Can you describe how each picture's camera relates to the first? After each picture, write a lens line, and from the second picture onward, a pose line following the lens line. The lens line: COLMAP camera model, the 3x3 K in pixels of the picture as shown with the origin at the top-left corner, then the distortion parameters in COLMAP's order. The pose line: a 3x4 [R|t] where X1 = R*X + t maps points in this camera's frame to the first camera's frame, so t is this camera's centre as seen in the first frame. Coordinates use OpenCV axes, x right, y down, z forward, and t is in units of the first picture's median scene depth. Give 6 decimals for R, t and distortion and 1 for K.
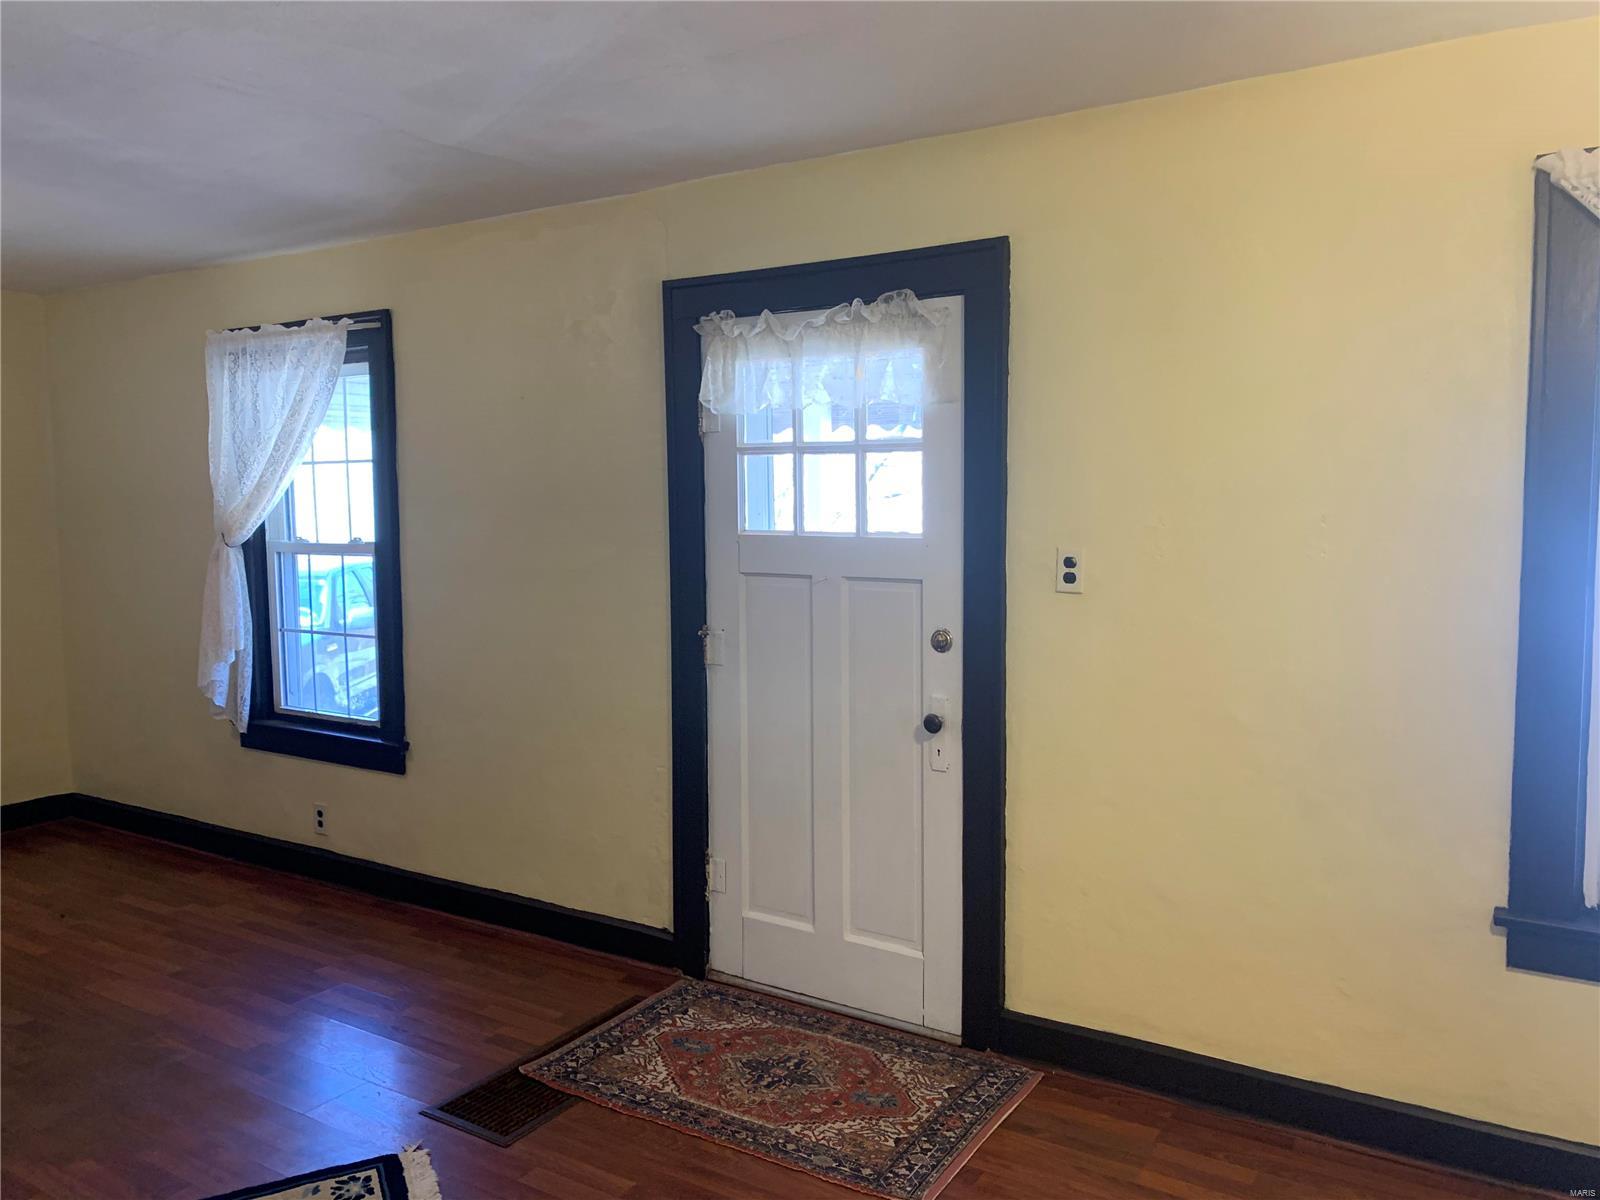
lens RADIAL K [[1225.1, 0, 805.2], [0, 1225.1, 590.7], [0, 0, 1]] dist [0.004626, 0.012050]
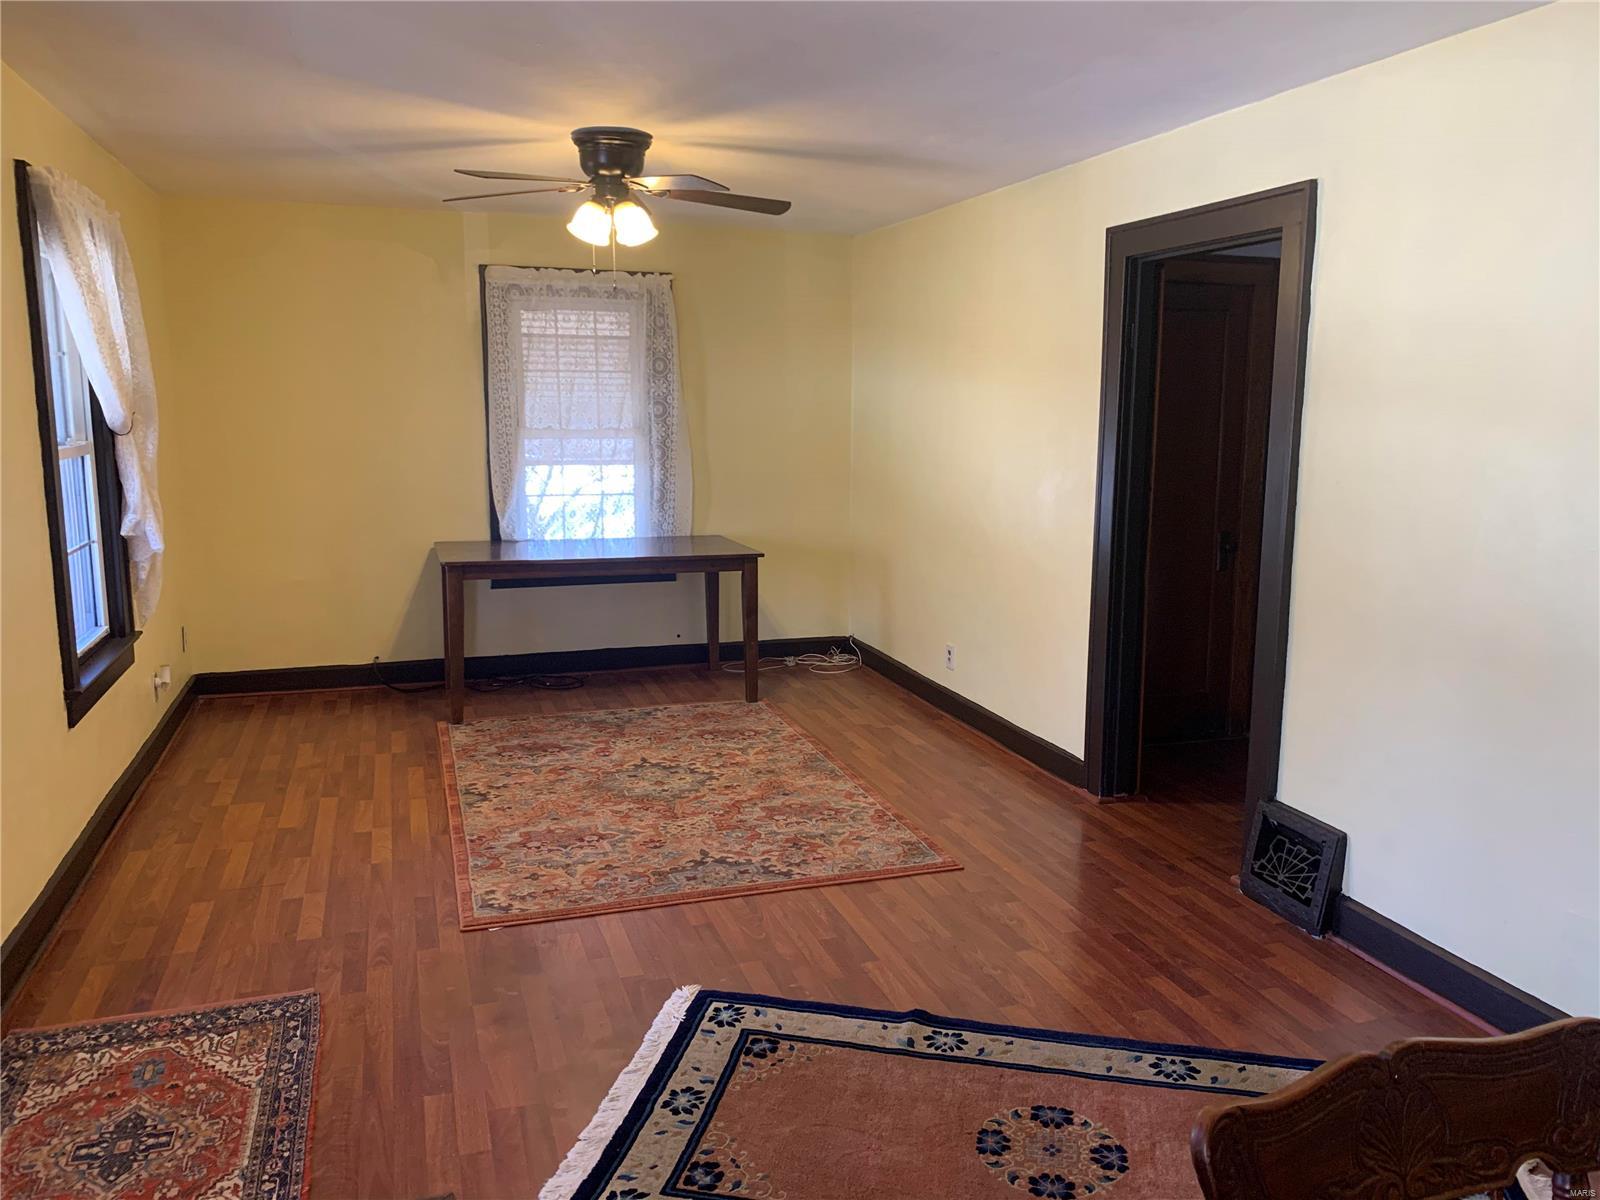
lens RADIAL K [[1225.1, 0, 805.2], [0, 1225.1, 590.7], [0, 0, 1]] dist [0.004626, 0.012050]
pose [[-0.770051, -0.100552, 0.630009, -0.837810], [0.052724, 0.974094, 0.219912, -0.105084], [-0.635800, 0.202560, -0.744800, 1.271855]]
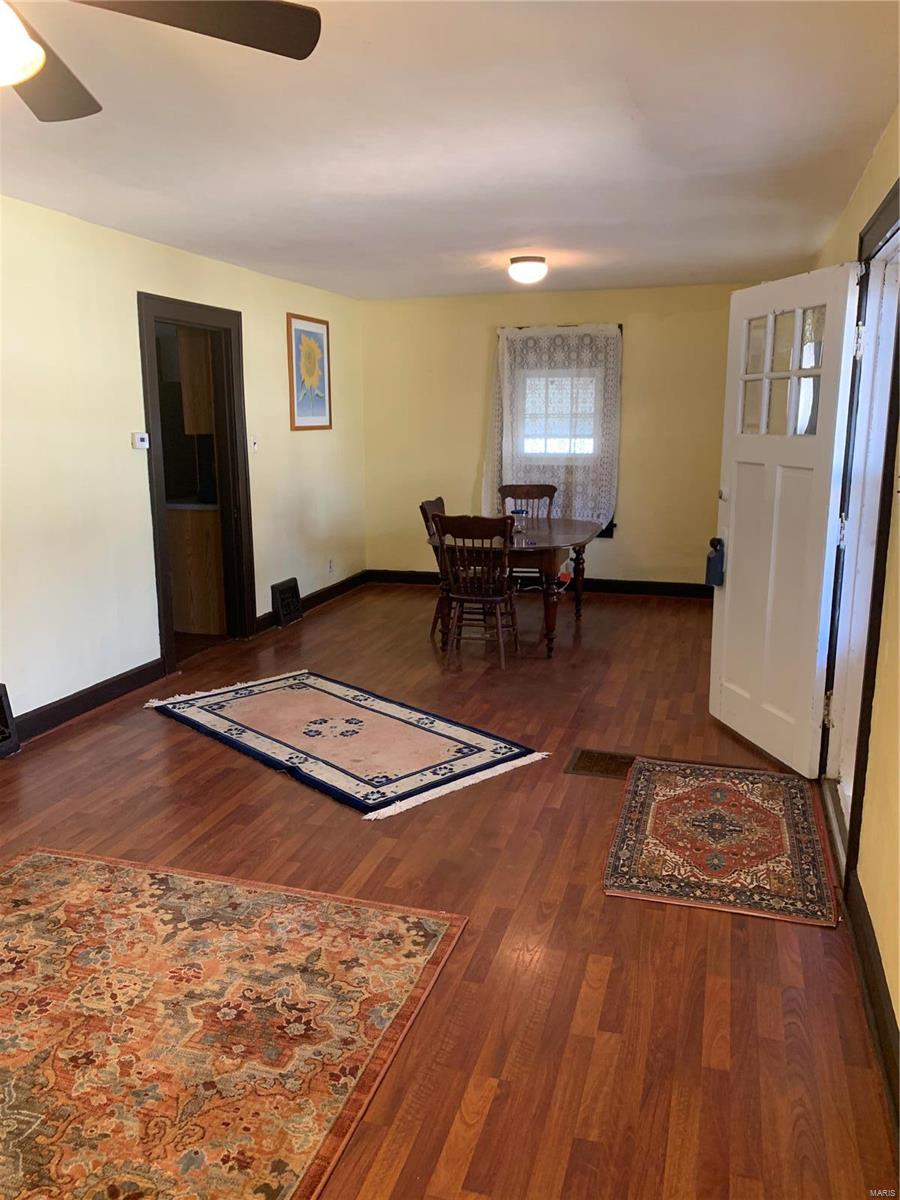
lens RADIAL K [[918.8, 0, 450.0], [0, 918.8, 600.0], [0, 0, 1]] dist [0.004626, 0.012050]
pose [[0.256935, 0.200996, -0.945296, 0.869037], [-0.078680, 0.979237, 0.186827, -0.035249], [0.963220, 0.026374, 0.267415, 0.428083]]
